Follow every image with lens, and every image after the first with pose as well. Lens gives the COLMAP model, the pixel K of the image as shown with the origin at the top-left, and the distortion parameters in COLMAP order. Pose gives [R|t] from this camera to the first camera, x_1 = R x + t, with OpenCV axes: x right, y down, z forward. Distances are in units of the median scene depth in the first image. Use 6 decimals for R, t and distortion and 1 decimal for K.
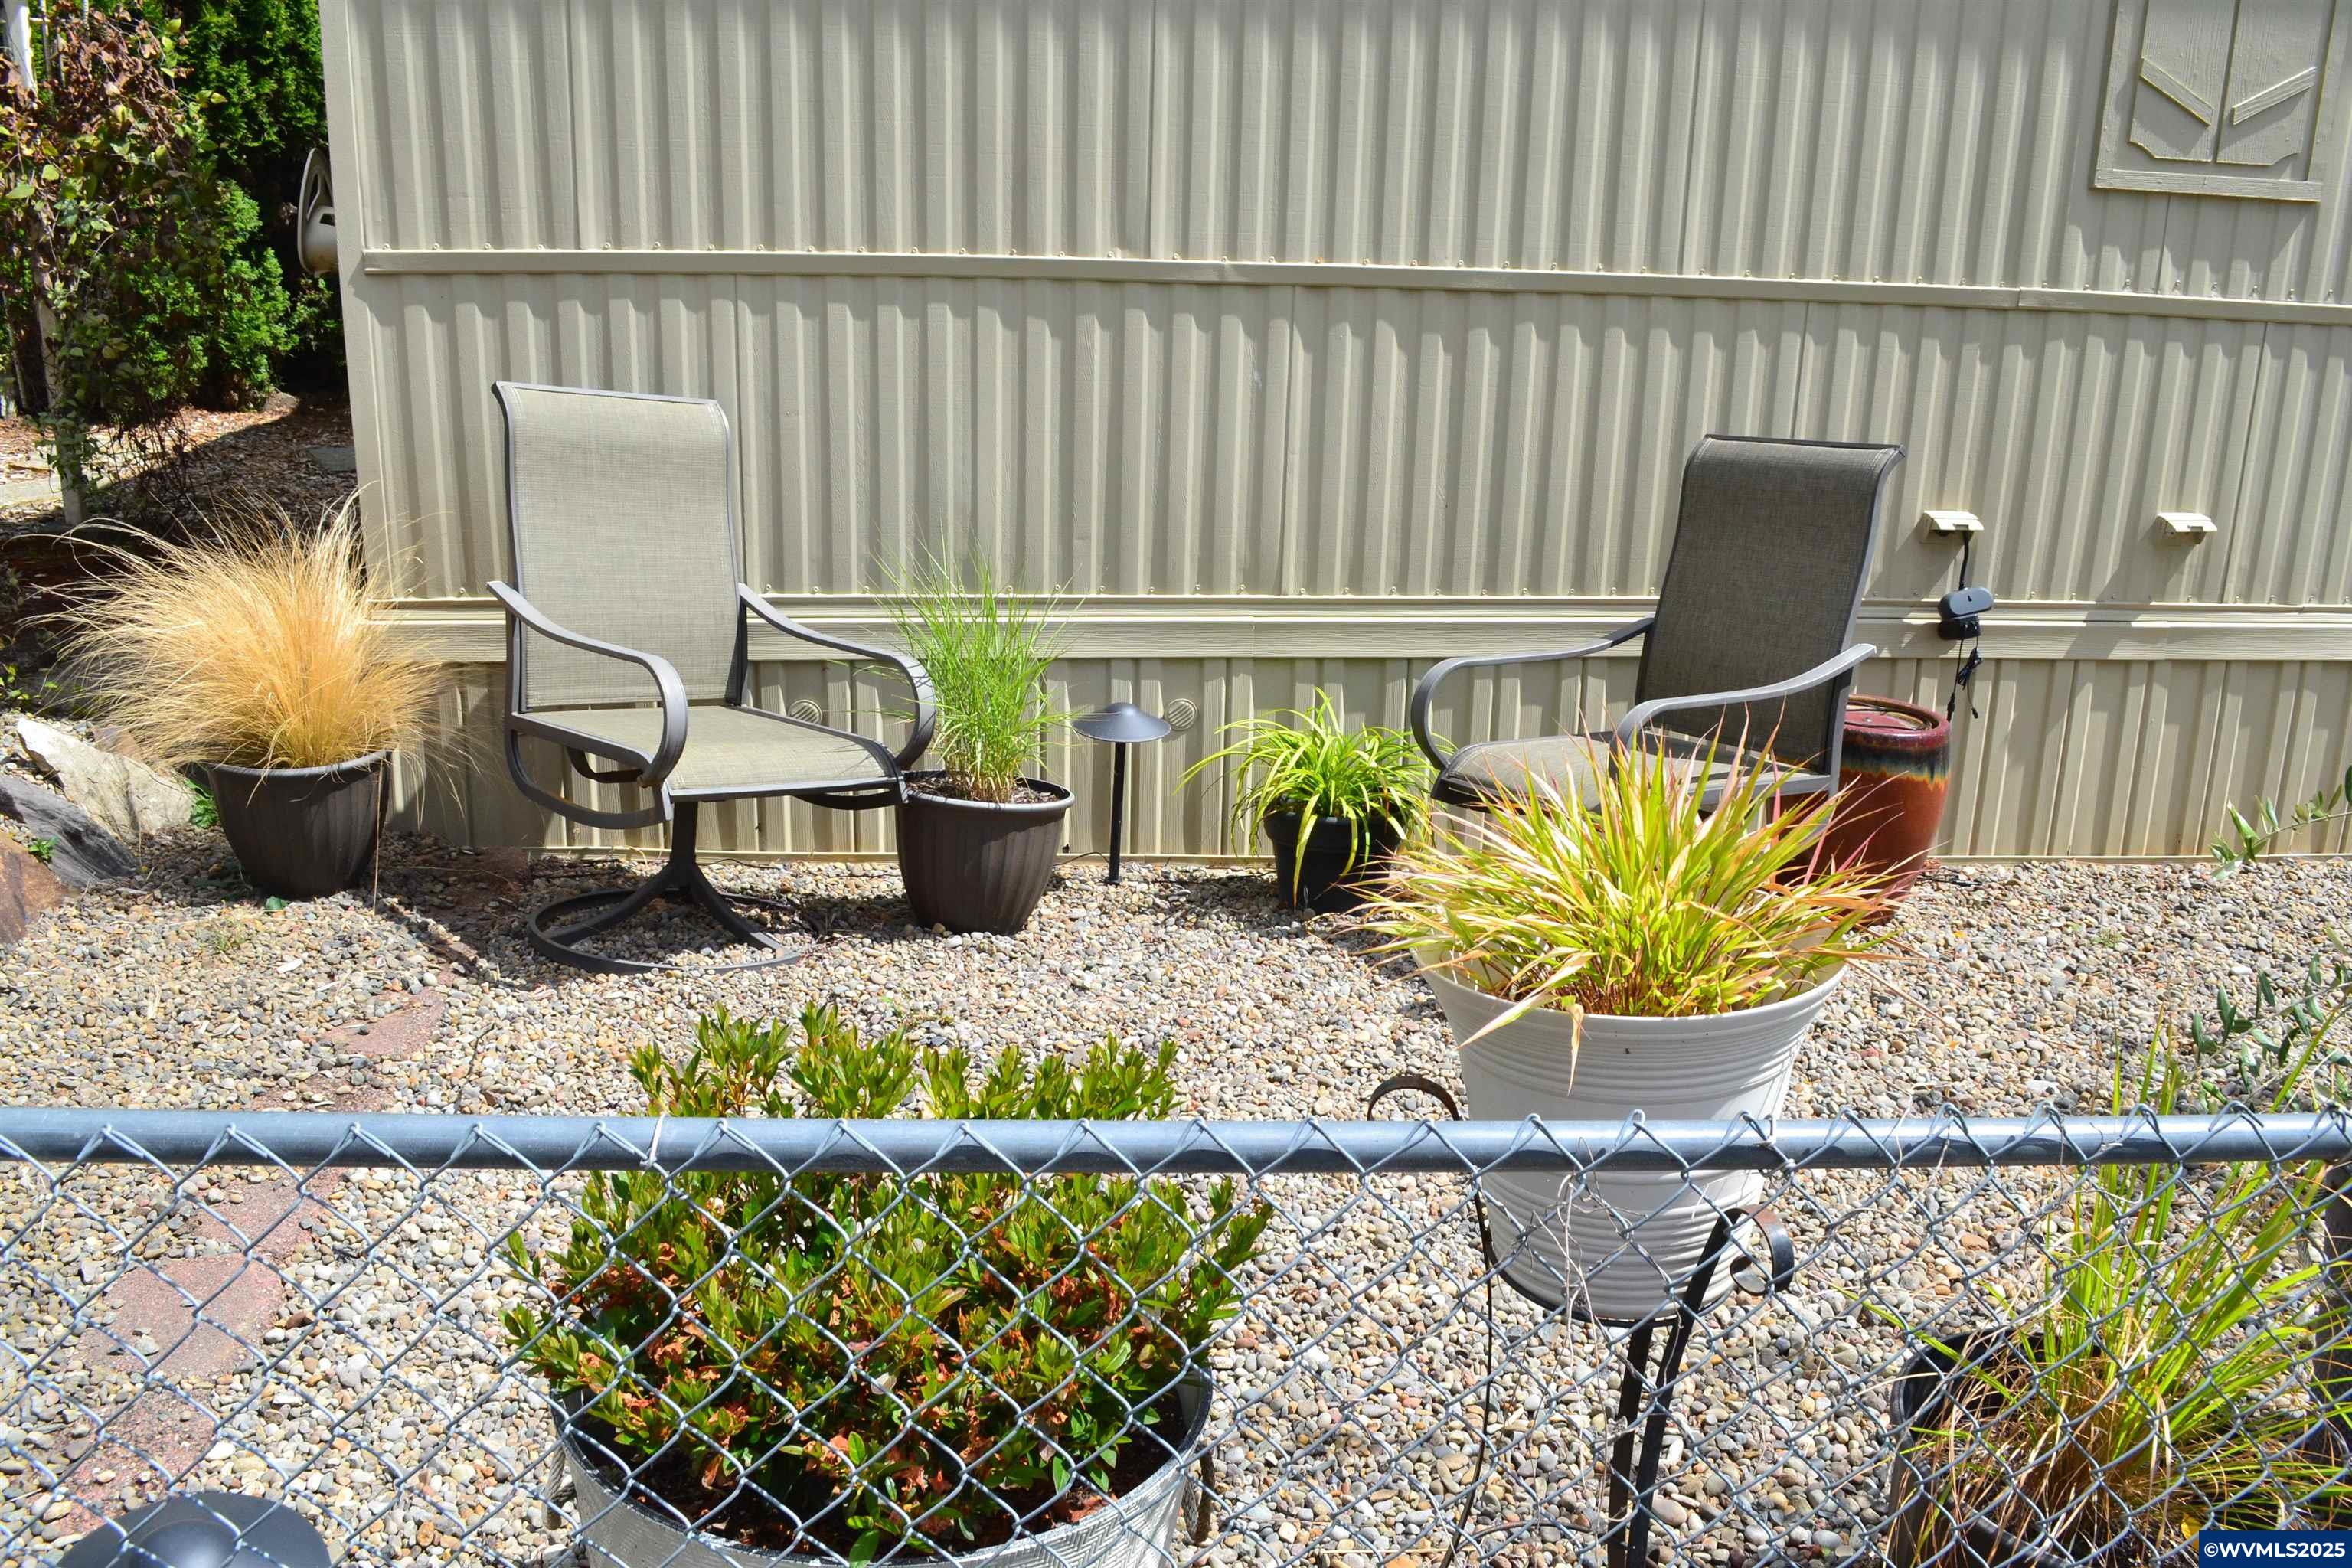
lens RADIAL K [[1897.1, 0, 1176.0], [0, 1897.1, 784.0], [0, 0, 1]] dist [-0.079282, 0.011778]
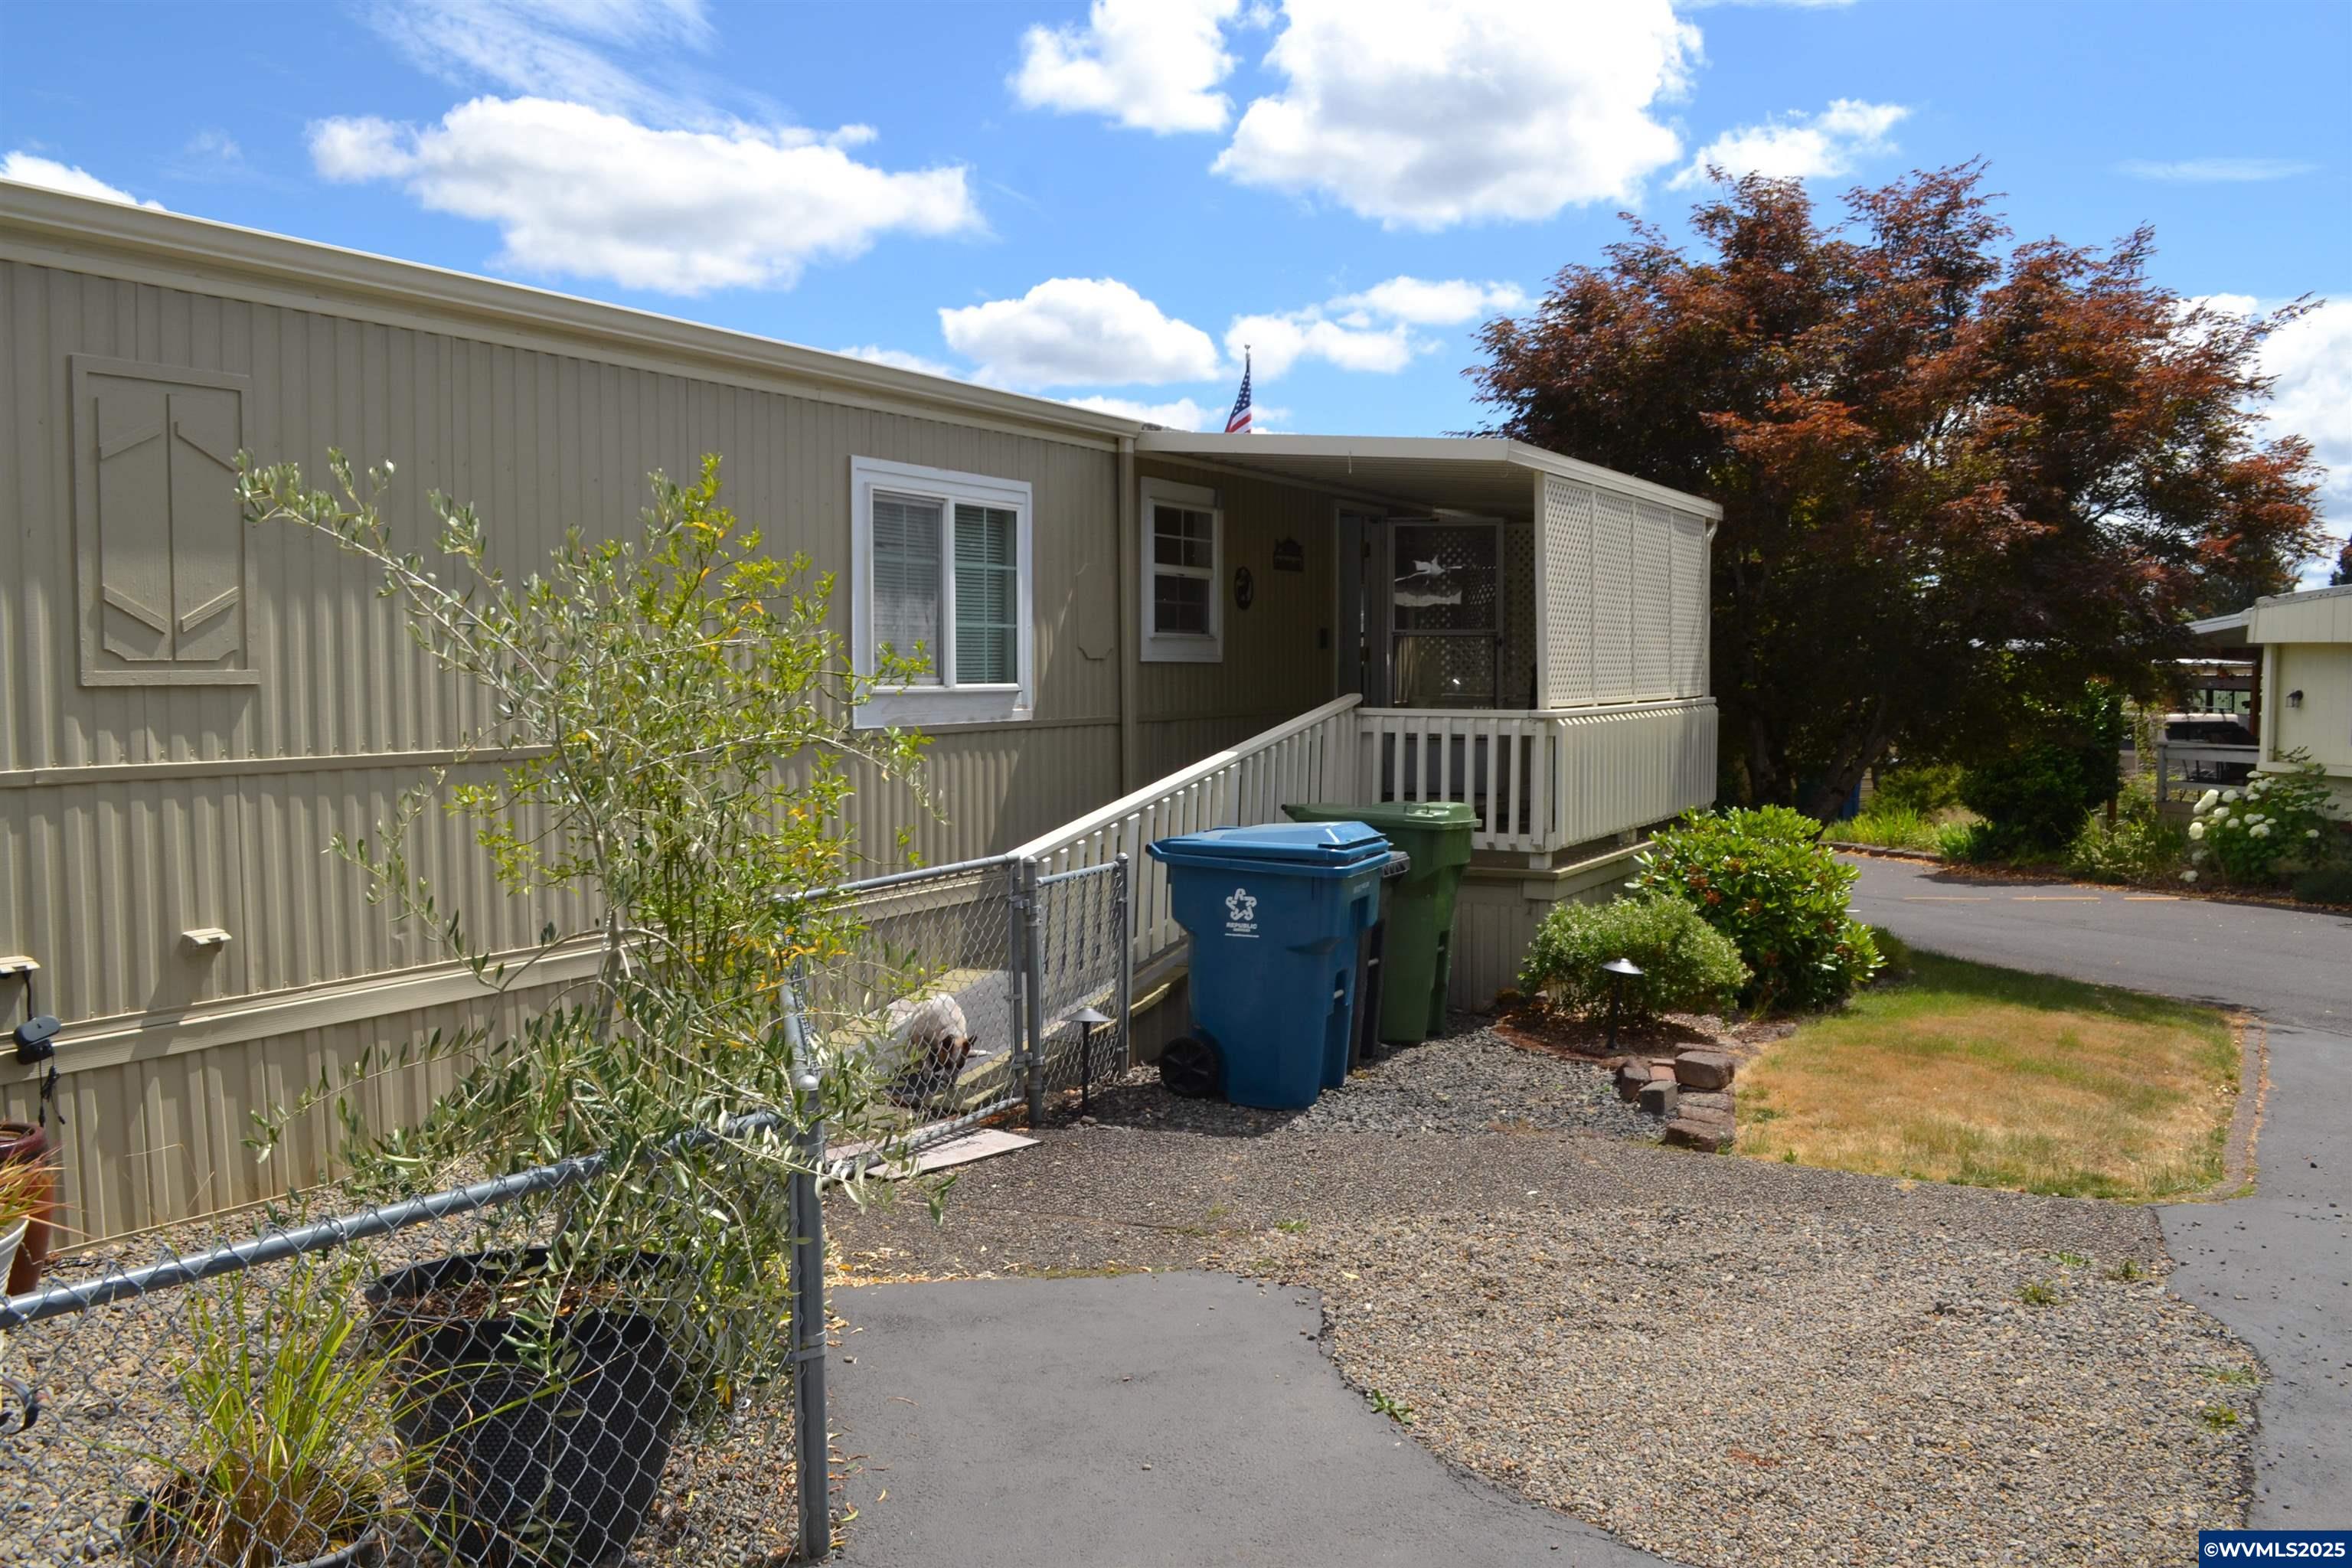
lens RADIAL K [[1897.1, 0, 1176.0], [0, 1897.1, 784.0], [0, 0, 1]] dist [-0.079282, 0.011778]
pose [[0.559285, -0.075511, 0.825529, -0.123904], [0.262099, 0.960865, -0.089679, 0.046739], [-0.786450, 0.266526, 0.557189, -0.257687]]
